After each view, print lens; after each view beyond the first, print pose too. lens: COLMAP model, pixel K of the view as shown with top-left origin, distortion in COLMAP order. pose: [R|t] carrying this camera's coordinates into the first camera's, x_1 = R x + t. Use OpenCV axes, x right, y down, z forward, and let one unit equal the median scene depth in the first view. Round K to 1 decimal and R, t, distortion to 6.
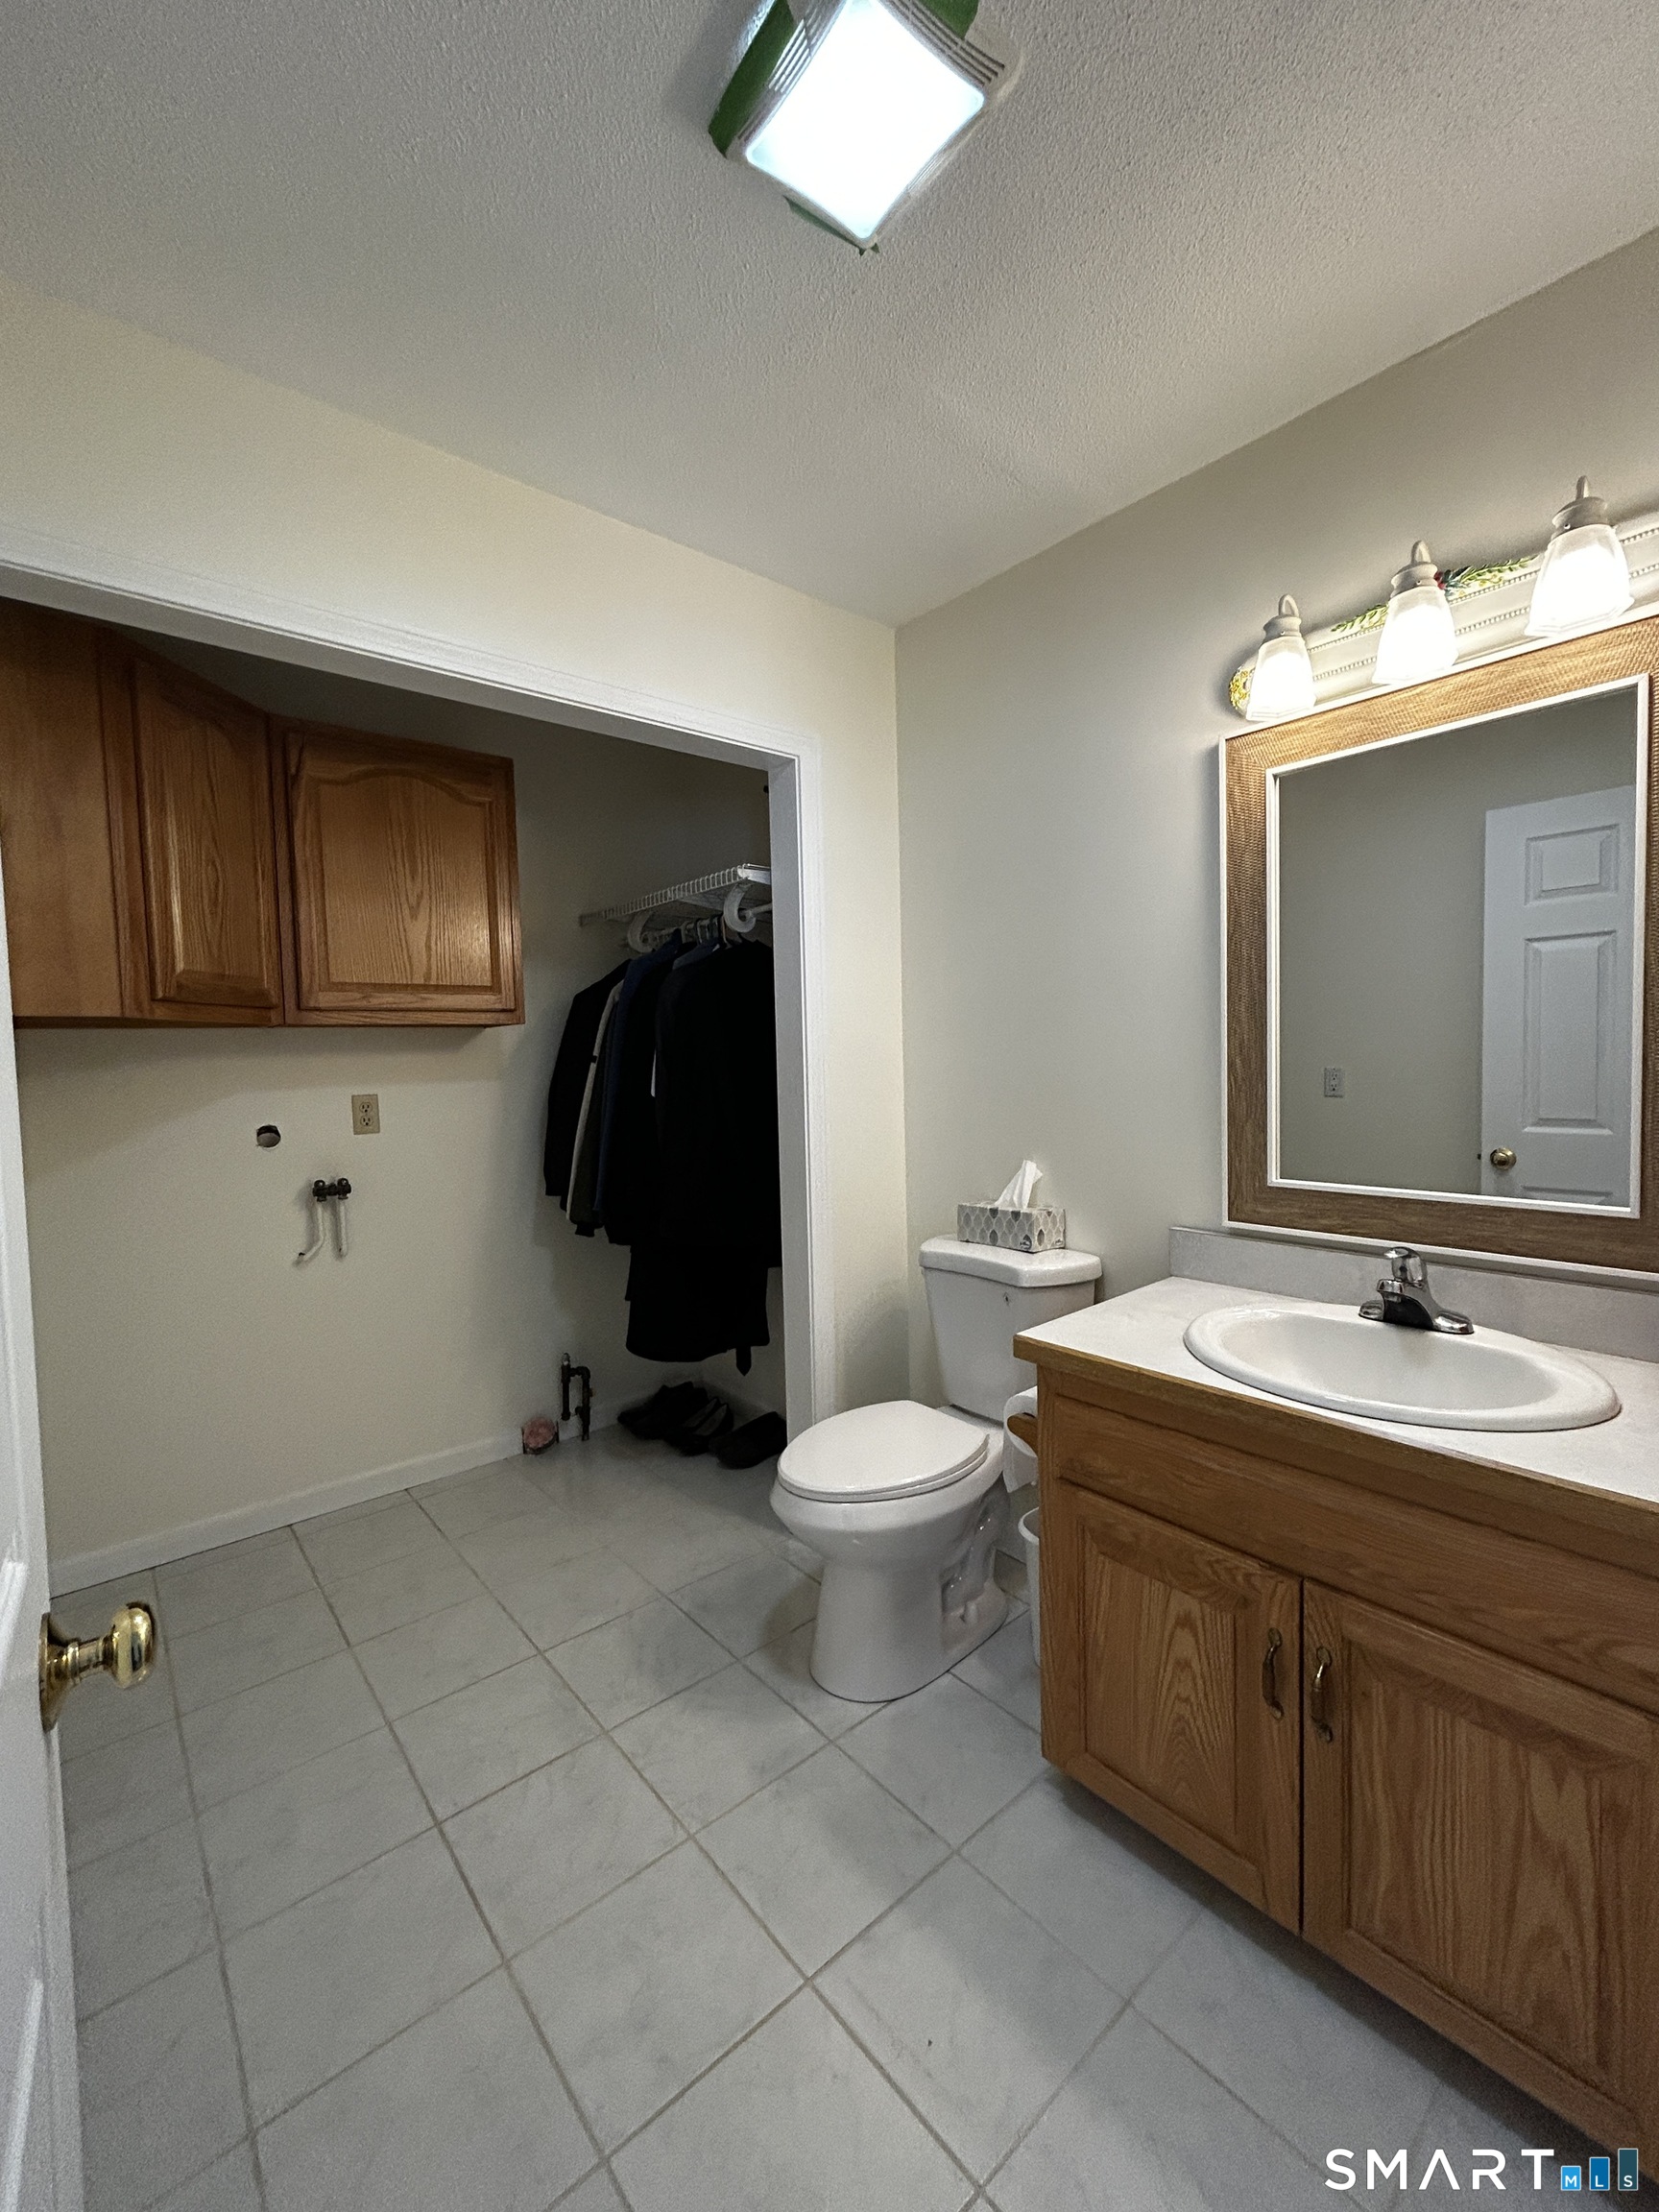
lens RADIAL K [[891.4, 0, 836.9], [0, 891.4, 1100.2], [0, 0, 1]] dist [-0.004441, 0.001623]
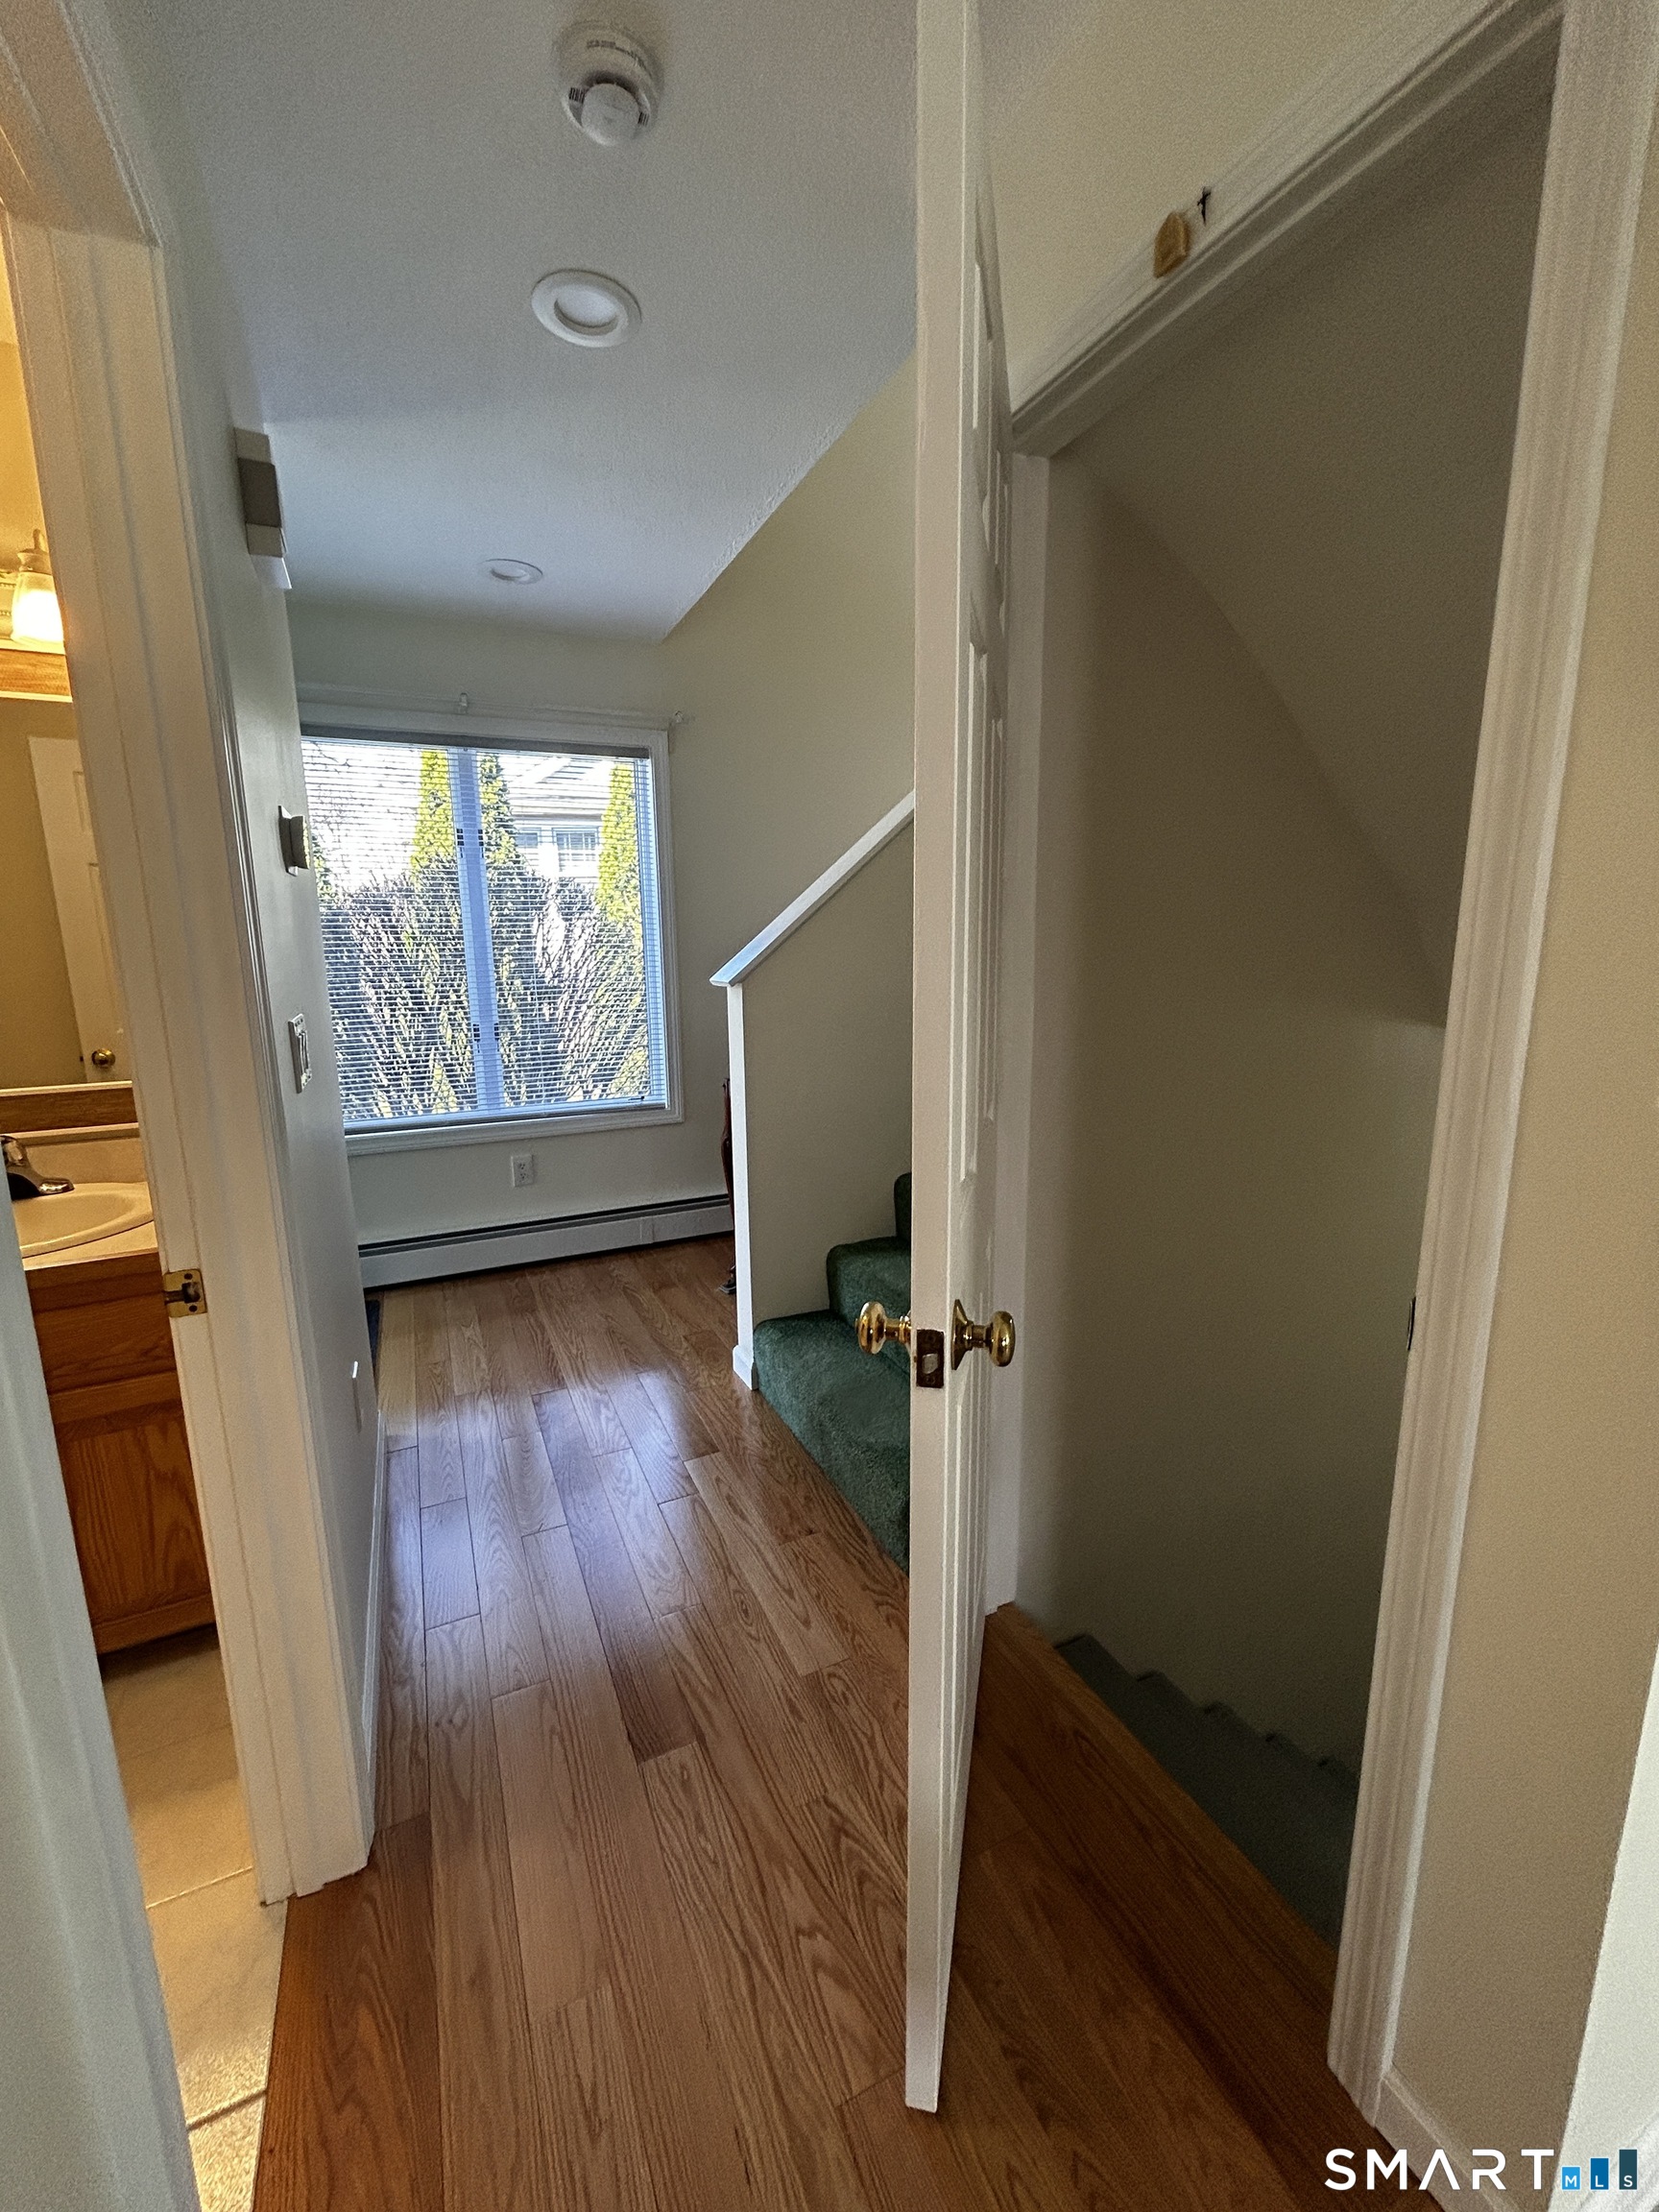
lens RADIAL K [[891.4, 0, 836.3], [0, 891.4, 1098.4], [0, 0, 1]] dist [-0.004441, 0.001623]
pose [[0.258262, -0.157936, 0.953078, -0.211317], [0.057550, 0.987309, 0.148014, 0.002747], [-0.964359, 0.016623, 0.264074, -0.414639]]
